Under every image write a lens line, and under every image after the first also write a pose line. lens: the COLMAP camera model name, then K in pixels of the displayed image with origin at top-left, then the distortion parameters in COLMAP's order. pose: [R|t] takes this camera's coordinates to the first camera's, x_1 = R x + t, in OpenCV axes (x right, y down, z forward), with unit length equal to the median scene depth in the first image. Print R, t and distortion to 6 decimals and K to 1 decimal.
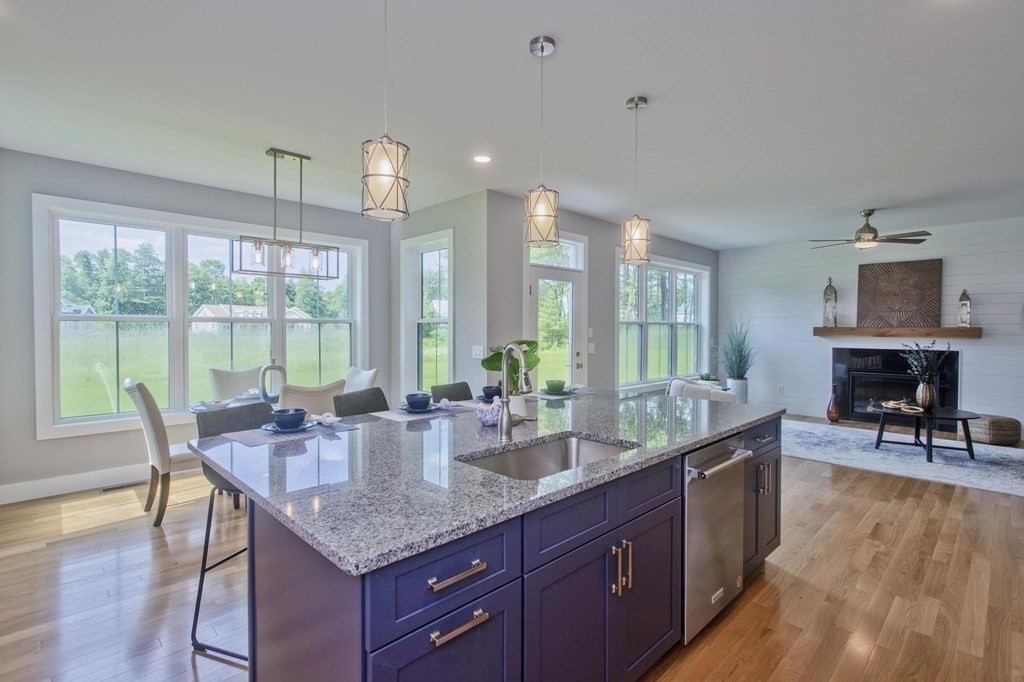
lens RADIAL K [[496.1, 0, 503.0], [0, 496.1, 334.3], [0, 0, 1]] dist [0.005666, 0.000997]
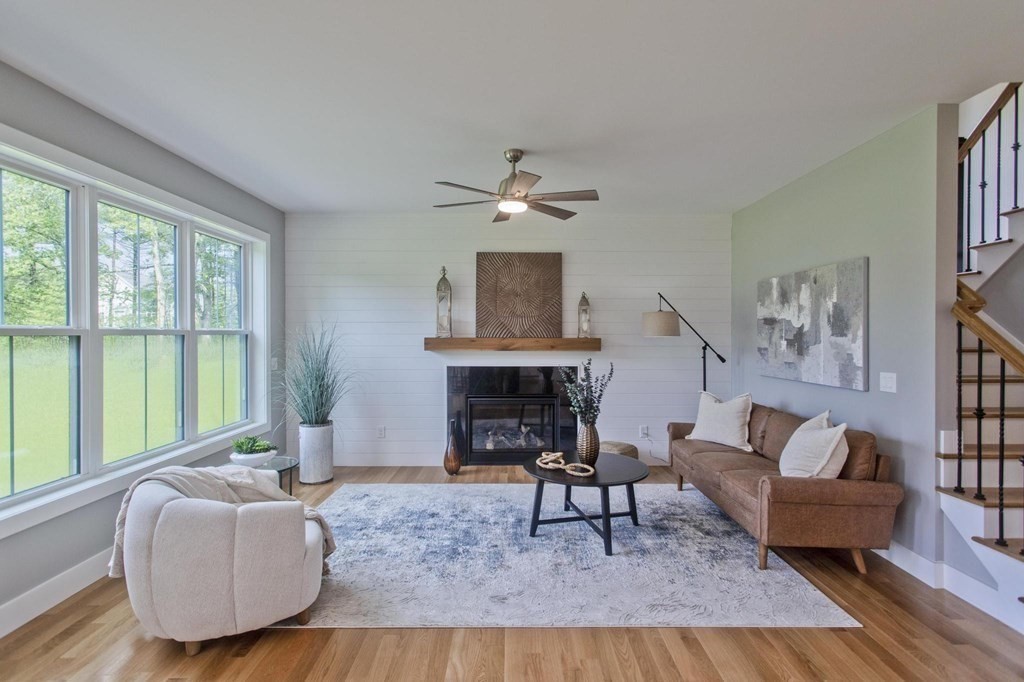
lens RADIAL K [[496.1, 0, 514.3], [0, 496.1, 336.8], [0, 0, 1]] dist [0.005666, 0.000997]
pose [[0.689690, -0.005195, 0.724086, 0.234607], [0.009689, 0.999951, -0.002054, -0.014139], [-0.724040, 0.008432, 0.689706, 0.477414]]
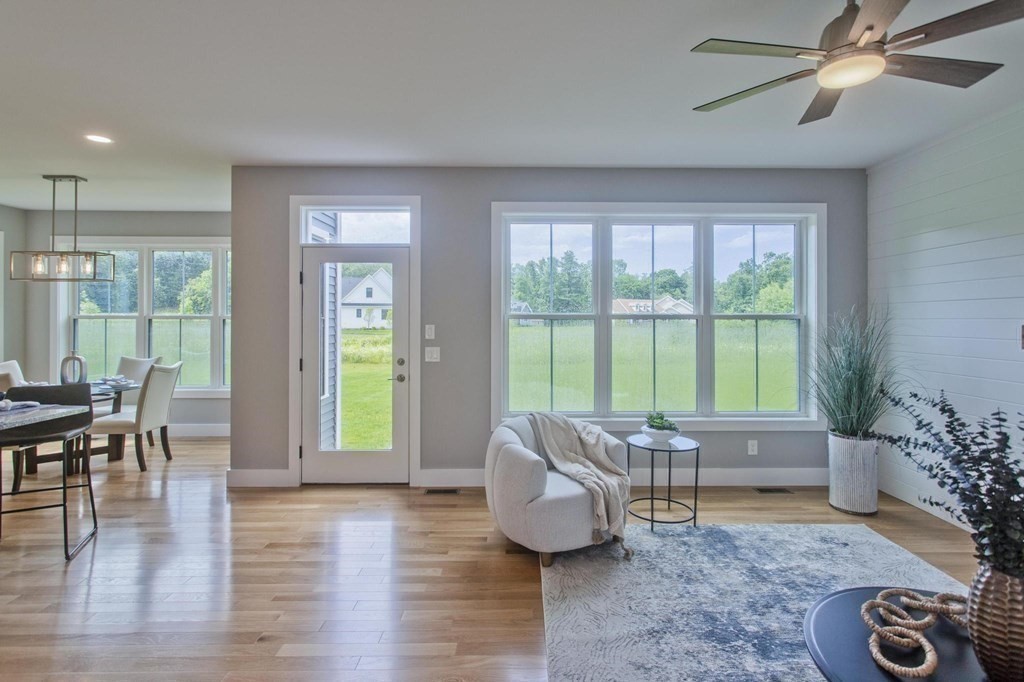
lens RADIAL K [[496.1, 0, 516.6], [0, 496.1, 314.0], [0, 0, 1]] dist [0.005666, 0.000997]
pose [[0.719113, -0.008948, -0.694835, 0.658569], [-0.007808, 0.999750, -0.020955, -0.013170], [0.694849, 0.020495, 0.718864, 0.514240]]
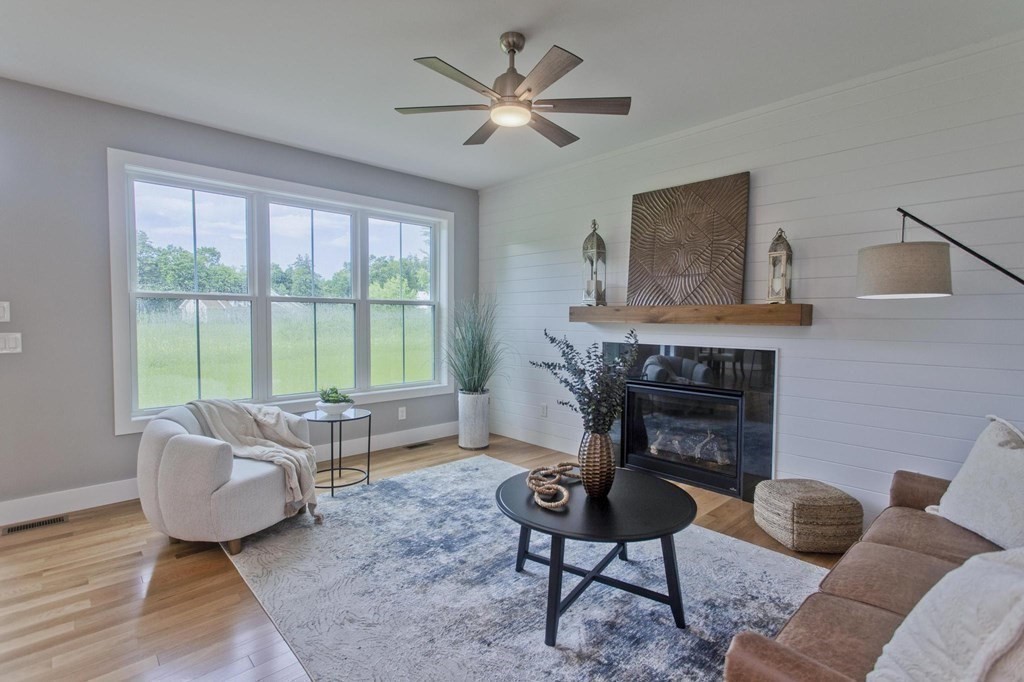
lens RADIAL K [[496.1, 0, 502.0], [0, 496.1, 331.3], [0, 0, 1]] dist [0.005666, 0.000997]
pose [[0.999430, 0.005831, -0.033250, 0.607774], [-0.005346, 0.999878, 0.014662, 0.006479], [0.033331, -0.014476, 0.999340, 0.451031]]
